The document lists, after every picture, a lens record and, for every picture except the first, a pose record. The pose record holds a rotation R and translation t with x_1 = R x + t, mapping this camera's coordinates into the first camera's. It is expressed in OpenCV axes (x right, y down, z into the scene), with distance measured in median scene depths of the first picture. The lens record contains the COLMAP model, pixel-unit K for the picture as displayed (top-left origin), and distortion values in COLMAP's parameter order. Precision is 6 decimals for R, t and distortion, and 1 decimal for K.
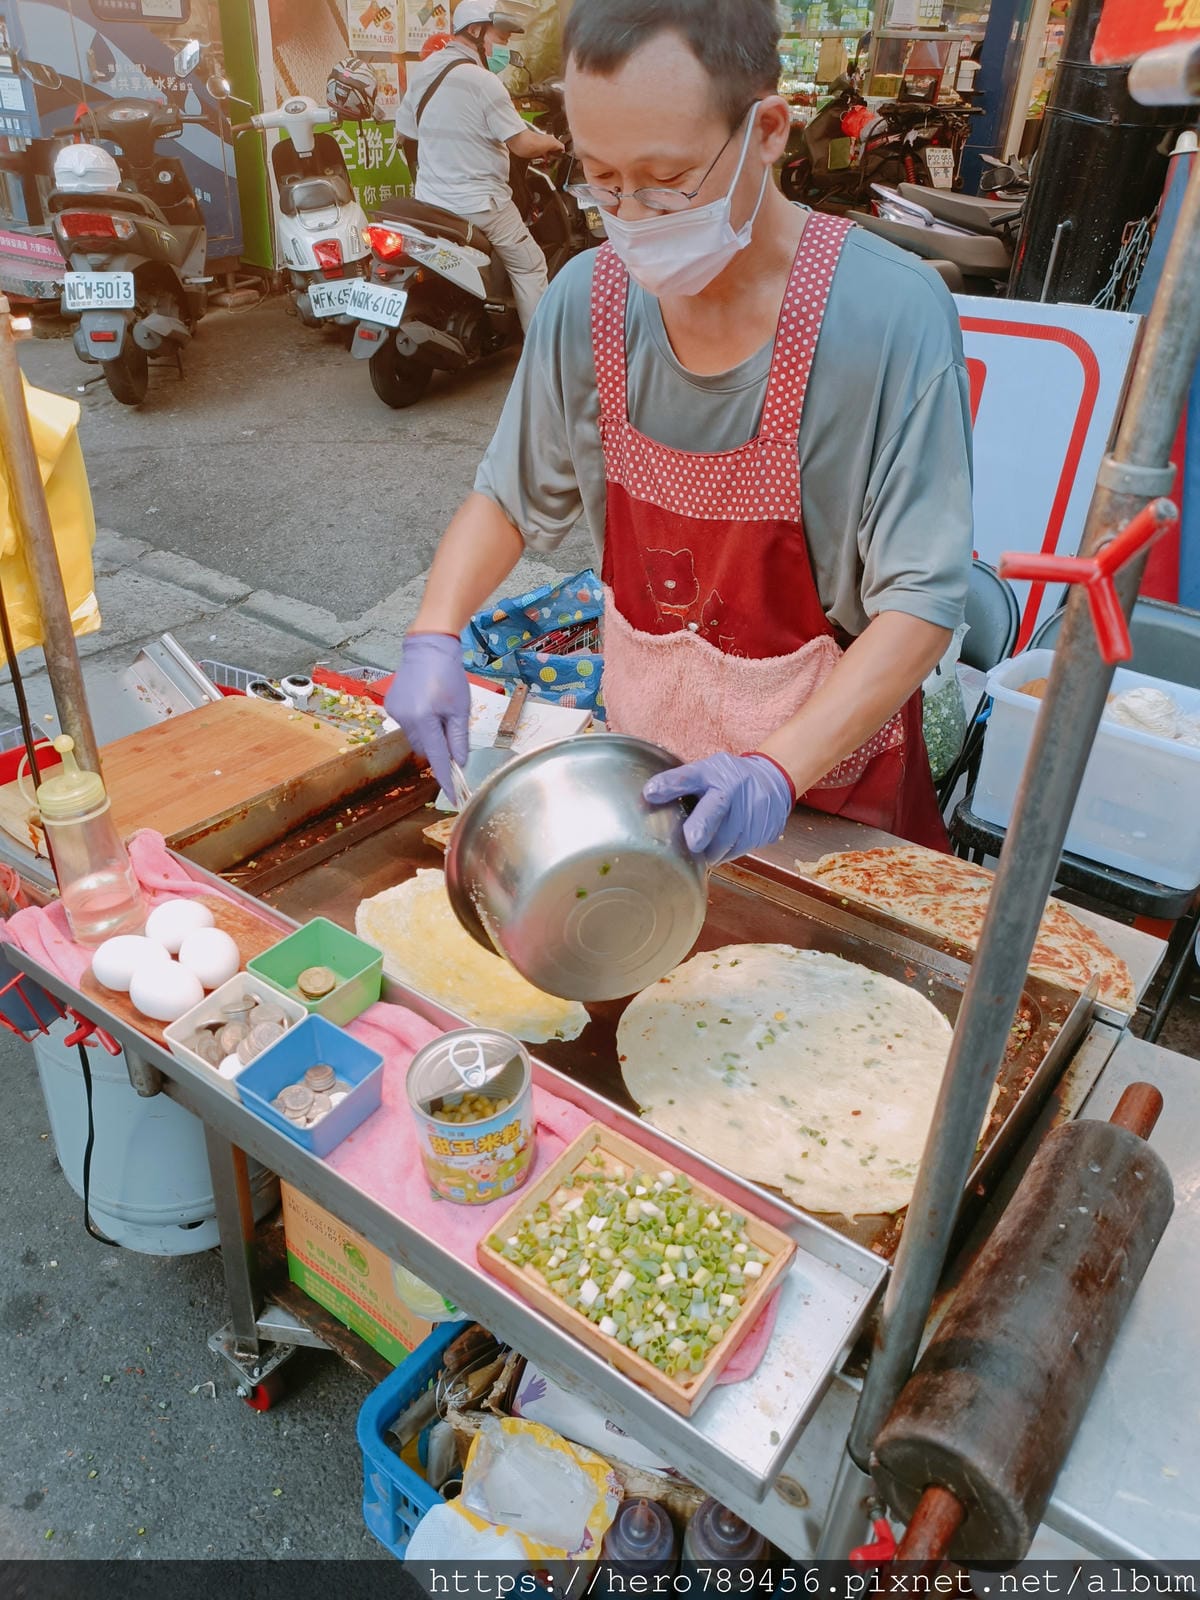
lens RADIAL K [[1190.6, 0, 600.0], [0, 1190.6, 800.0], [0, 0, 1]] dist [-0.033200, 0.004757]
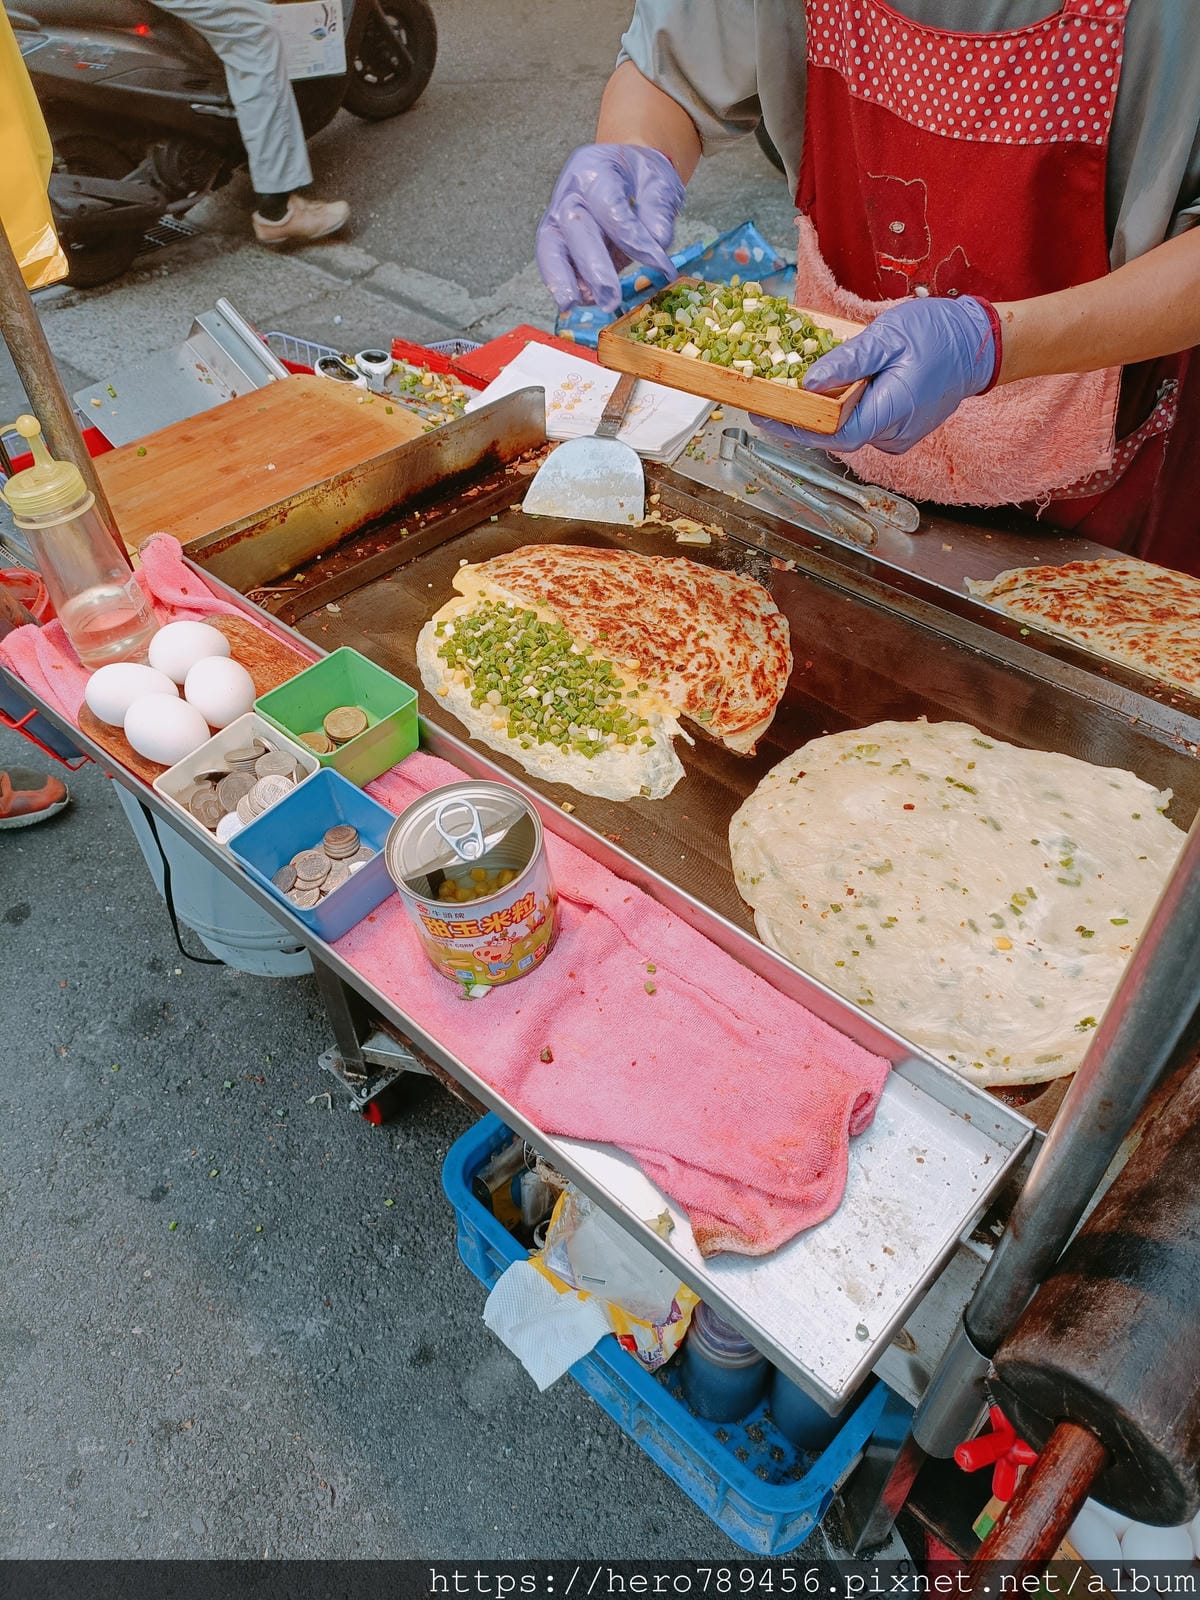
lens RADIAL K [[1202.7, 0, 557.6], [0, 1202.7, 798.2], [0, 0, 1]] dist [0.047134, -0.056470]
pose [[0.985879, 0.041631, -0.162204, 0.031019], [-0.002172, 0.971704, 0.236192, 0.002419], [0.167447, -0.232504, 0.958073, 0.132502]]
